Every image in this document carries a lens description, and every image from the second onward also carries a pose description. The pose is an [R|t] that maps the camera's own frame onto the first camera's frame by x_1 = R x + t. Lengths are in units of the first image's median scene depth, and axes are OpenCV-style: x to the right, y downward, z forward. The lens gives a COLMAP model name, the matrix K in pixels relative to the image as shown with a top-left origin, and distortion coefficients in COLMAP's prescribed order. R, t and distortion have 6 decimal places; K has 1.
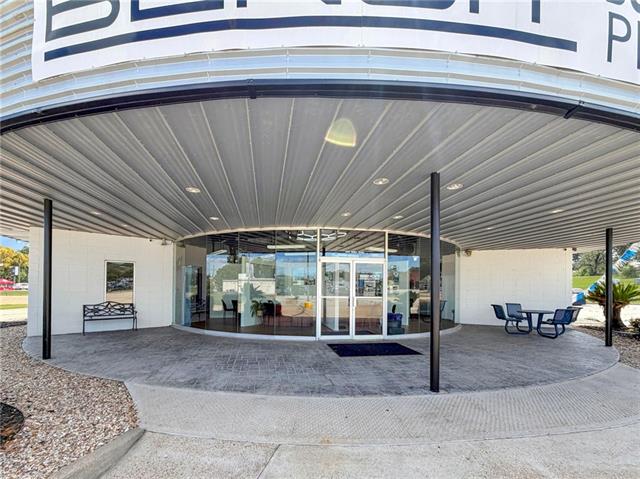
lens RADIAL K [[268.7, 0, 302.4], [0, 268.7, 282.2], [0, 0, 1]] dist [-0.000129, -0.000262]
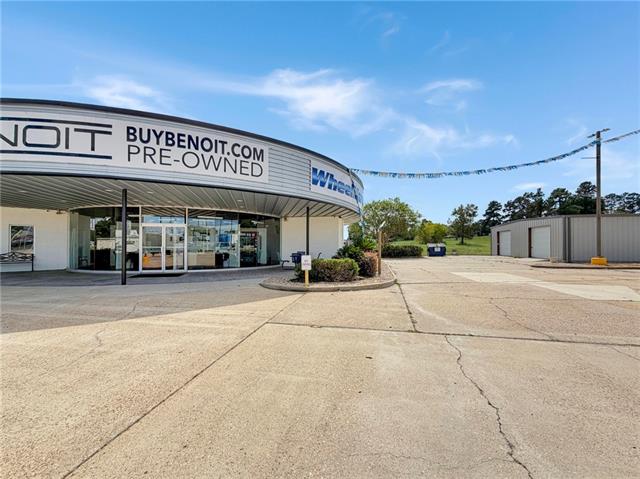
lens RADIAL K [[256.9, 0, 319.8], [0, 256.9, 244.6], [0, 0, 1]] dist [-0.000831, -0.000103]
pose [[0.995357, -0.008269, 0.095900, 0.860153], [0.007049, 0.999890, 0.013050, 0.021810], [-0.095997, -0.012314, 0.995305, -0.592750]]
